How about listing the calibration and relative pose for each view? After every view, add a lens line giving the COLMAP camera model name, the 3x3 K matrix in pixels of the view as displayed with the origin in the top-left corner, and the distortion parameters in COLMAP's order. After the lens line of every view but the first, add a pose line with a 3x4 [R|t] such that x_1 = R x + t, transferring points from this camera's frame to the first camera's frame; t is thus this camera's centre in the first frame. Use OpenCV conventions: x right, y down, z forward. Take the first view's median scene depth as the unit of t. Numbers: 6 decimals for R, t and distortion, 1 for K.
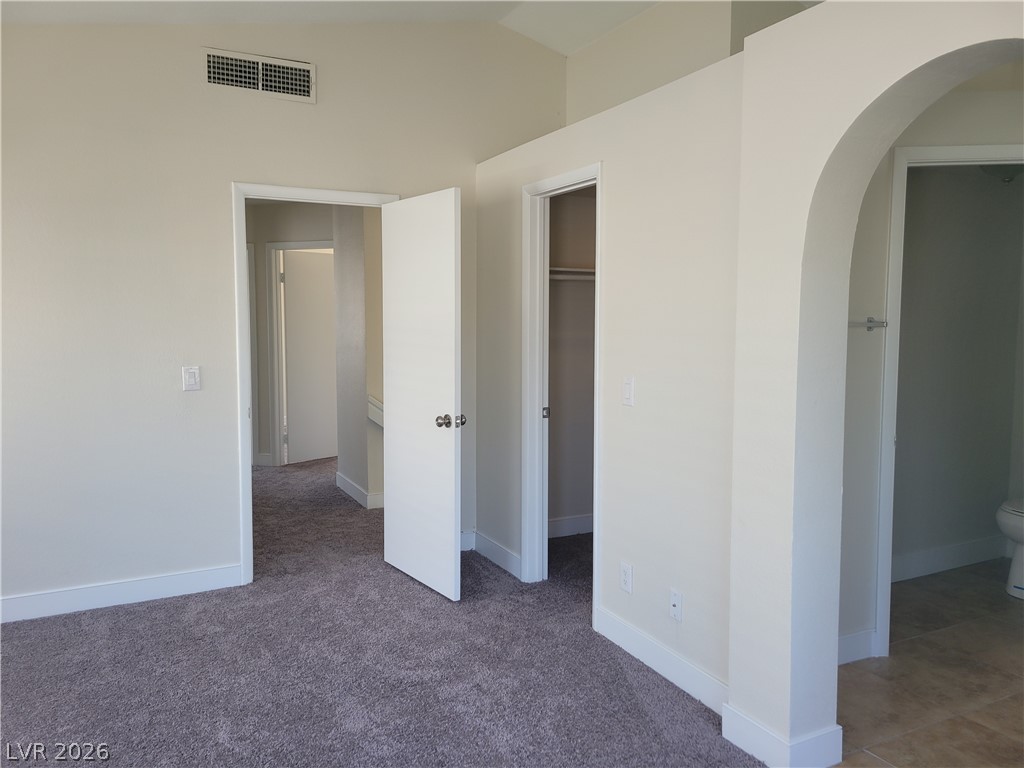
lens RADIAL K [[766.0, 0, 512.5], [0, 766.0, 374.6], [0, 0, 1]] dist [0.068965, -0.051632]
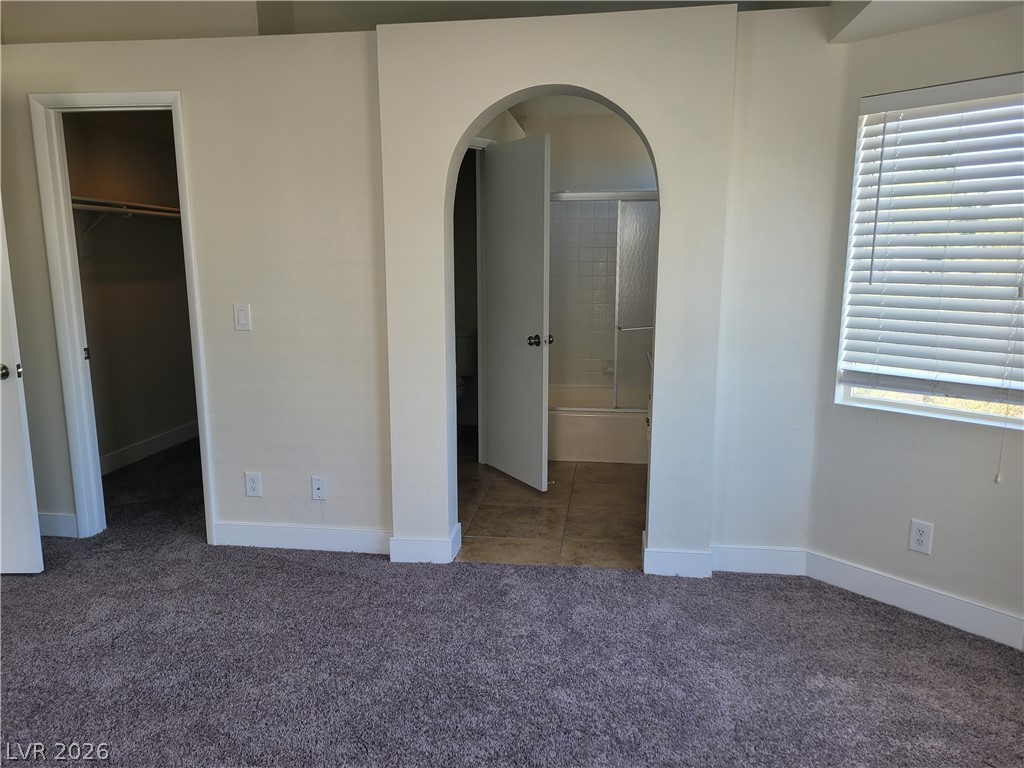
lens RADIAL K [[766.0, 0, 506.6], [0, 766.0, 389.6], [0, 0, 1]] dist [0.068965, -0.051632]
pose [[0.580455, -0.144722, 0.801329, -0.472980], [0.068930, 0.989280, 0.128737, 0.007771], [-0.811370, -0.019490, 0.584208, 0.046675]]
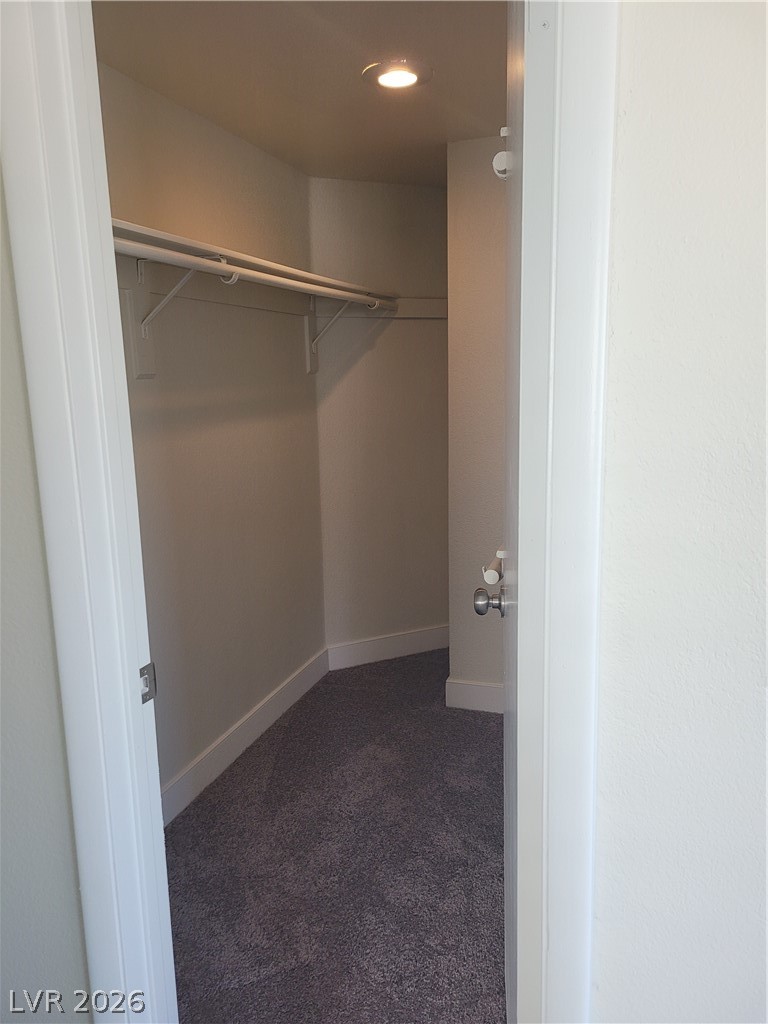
lens RADIAL K [[766.0, 0, 384.8], [0, 766.0, 513.5], [0, 0, 1]] dist [0.068965, -0.051632]
pose [[0.716396, -0.140265, 0.683449, -0.091013], [0.078464, 0.989566, 0.120842, -0.045151], [-0.693267, -0.032944, 0.719927, 0.826956]]
